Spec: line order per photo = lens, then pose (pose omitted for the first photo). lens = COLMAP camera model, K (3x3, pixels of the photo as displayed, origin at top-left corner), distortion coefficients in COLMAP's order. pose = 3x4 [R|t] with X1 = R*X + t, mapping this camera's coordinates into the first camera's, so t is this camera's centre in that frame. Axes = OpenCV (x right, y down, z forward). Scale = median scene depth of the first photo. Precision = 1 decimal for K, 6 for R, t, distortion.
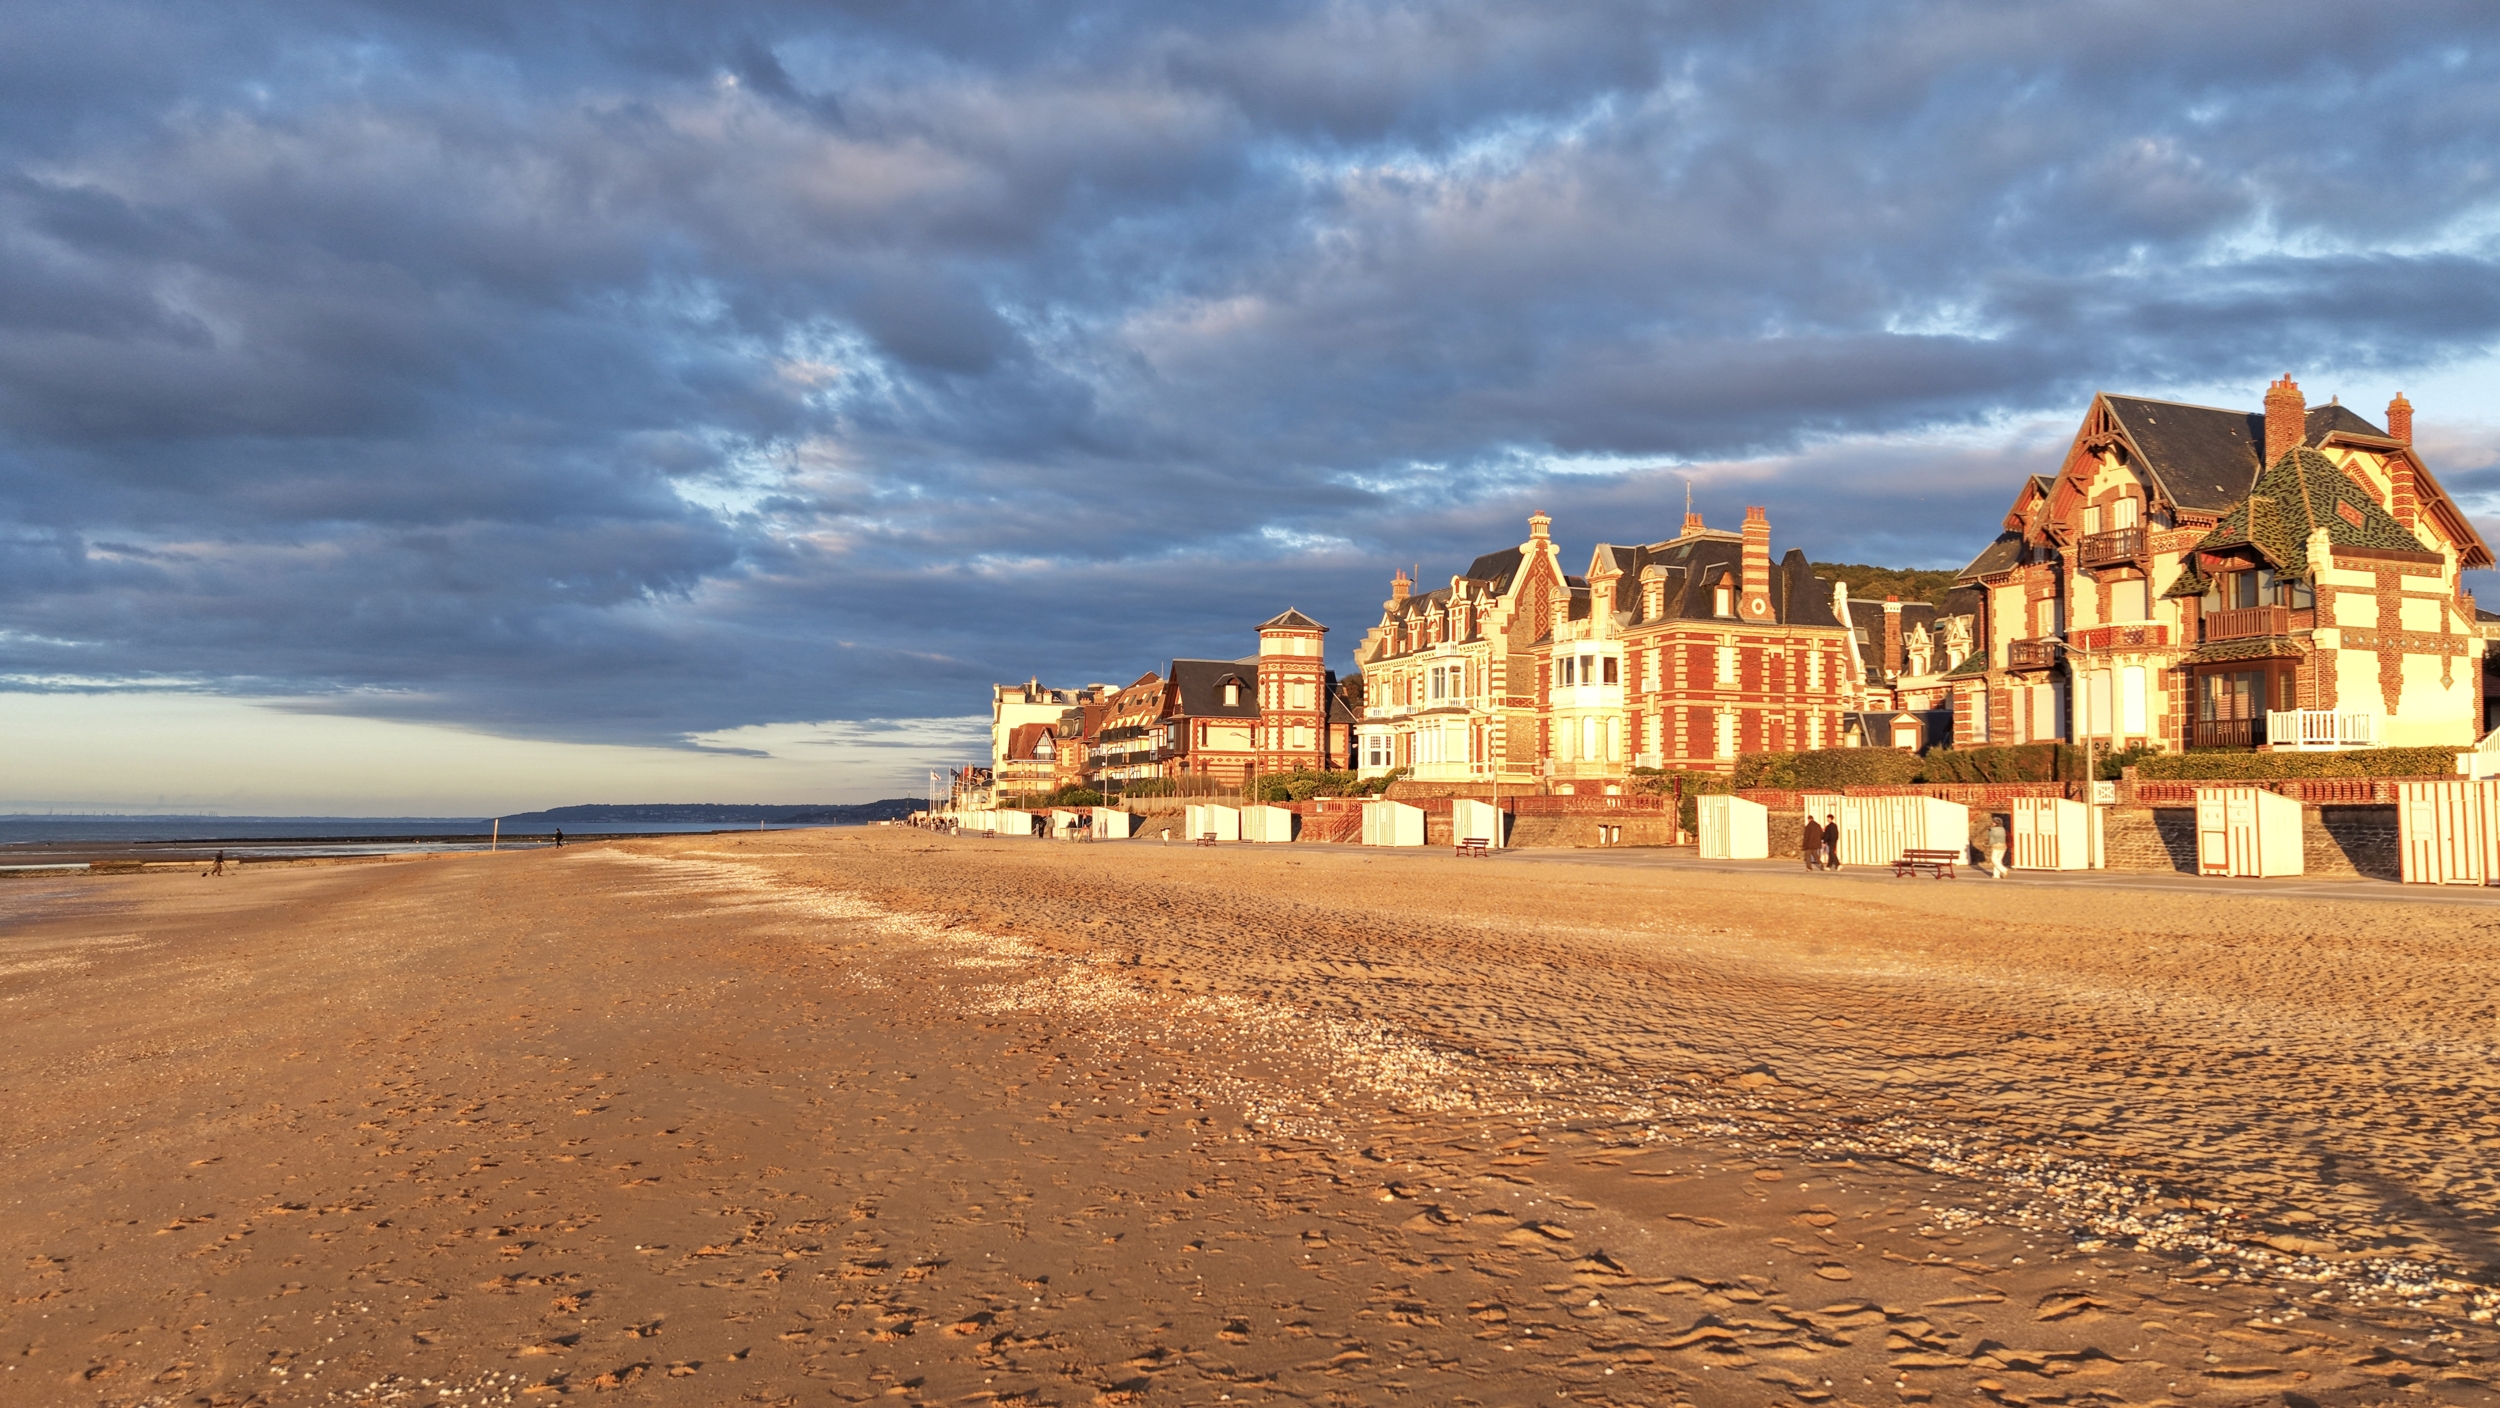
lens RADIAL K [[1966.7, 0, 1255.7], [0, 1966.7, 701.9], [0, 0, 1]] dist [-0.048410, 0.012413]
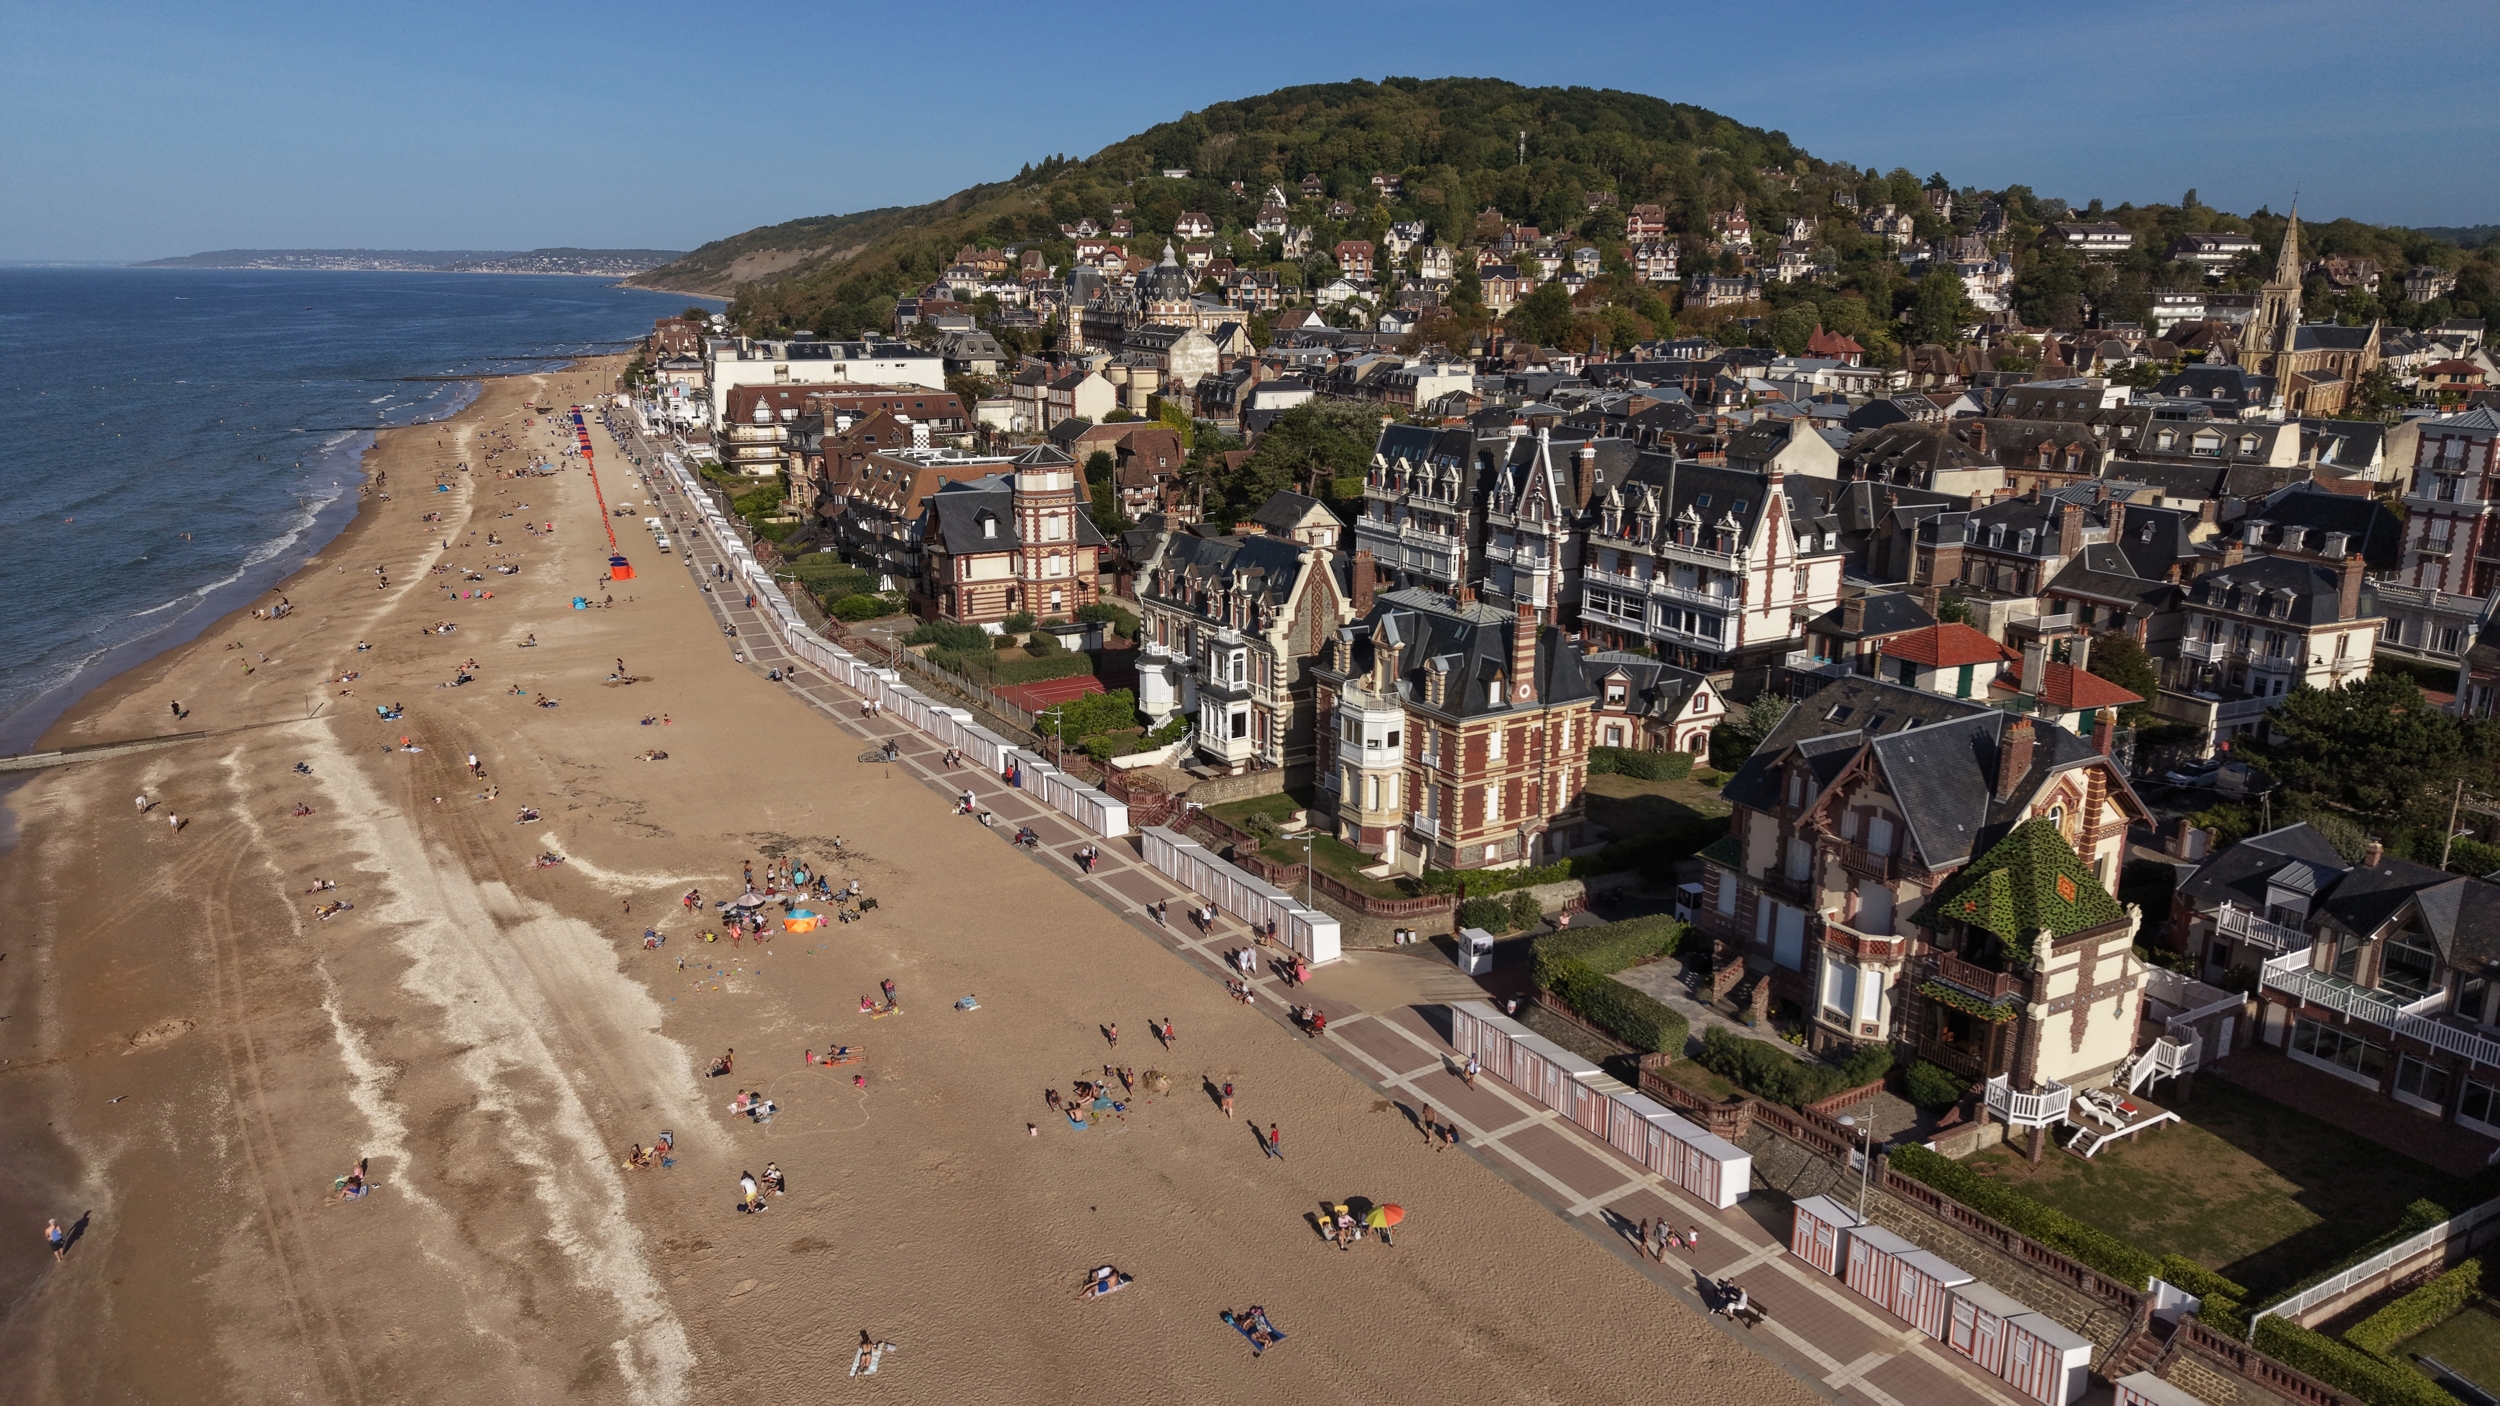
lens RADIAL K [[1783.2, 0, 1240.9], [0, 1783.2, 705.9], [0, 0, 1]] dist [0.007962, -0.003359]
pose [[0.983293, -0.044707, 0.176456, -0.091325], [-0.012393, 0.950680, 0.309926, -0.361376], [-0.181609, -0.306934, 0.934243, 0.053148]]
